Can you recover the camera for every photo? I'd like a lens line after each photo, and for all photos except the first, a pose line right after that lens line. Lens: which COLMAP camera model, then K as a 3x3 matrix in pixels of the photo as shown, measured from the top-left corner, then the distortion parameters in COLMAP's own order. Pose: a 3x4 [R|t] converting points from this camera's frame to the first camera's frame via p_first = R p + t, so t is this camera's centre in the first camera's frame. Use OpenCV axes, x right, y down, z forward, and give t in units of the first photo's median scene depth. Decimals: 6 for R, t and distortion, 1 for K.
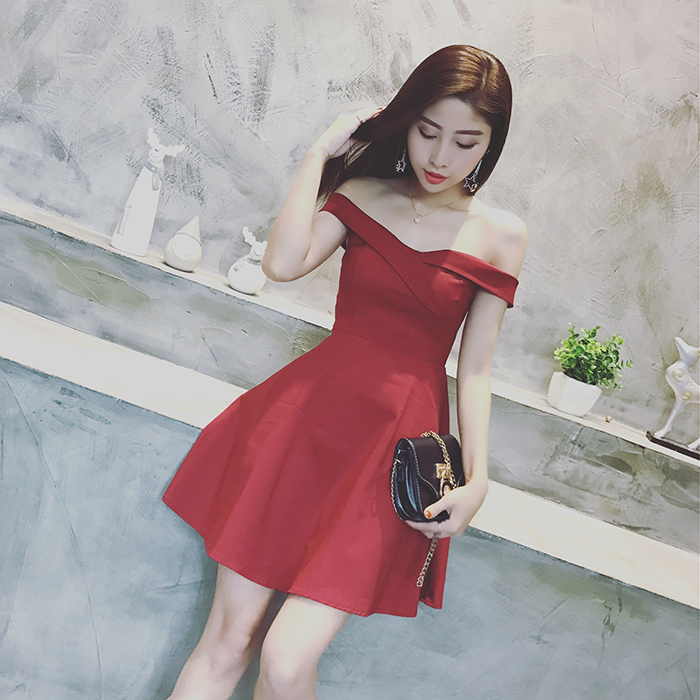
lens RADIAL K [[783.5, 0, 356.2], [0, 783.5, 330.8], [0, 0, 1]] dist [-0.004273, 0.000000]
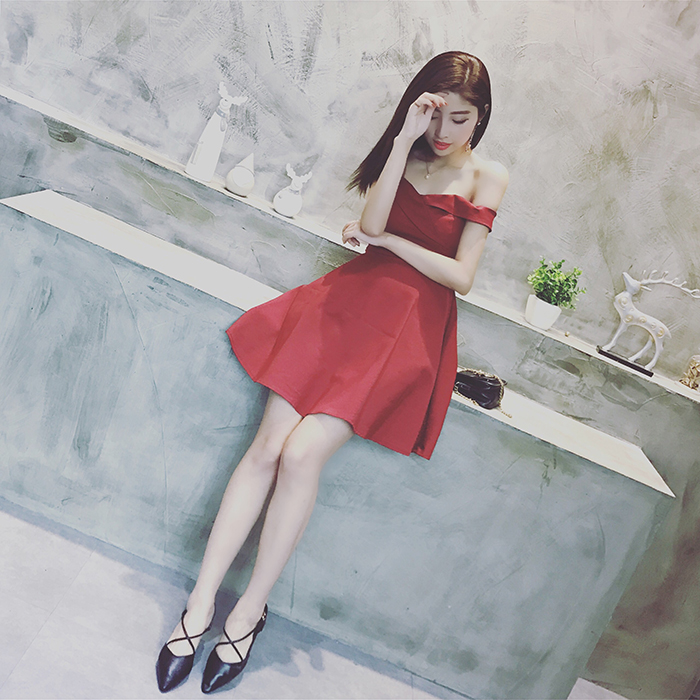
lens RADIAL K [[790.2, 0, 361.6], [0, 790.2, 281.9], [0, 0, 1]] dist [-0.003883, 0.000000]
pose [[0.997967, 0.063573, -0.004500, -0.008227], [-0.063429, 0.997620, 0.027046, 0.016100], [0.006208, -0.026706, 0.999624, -0.282649]]
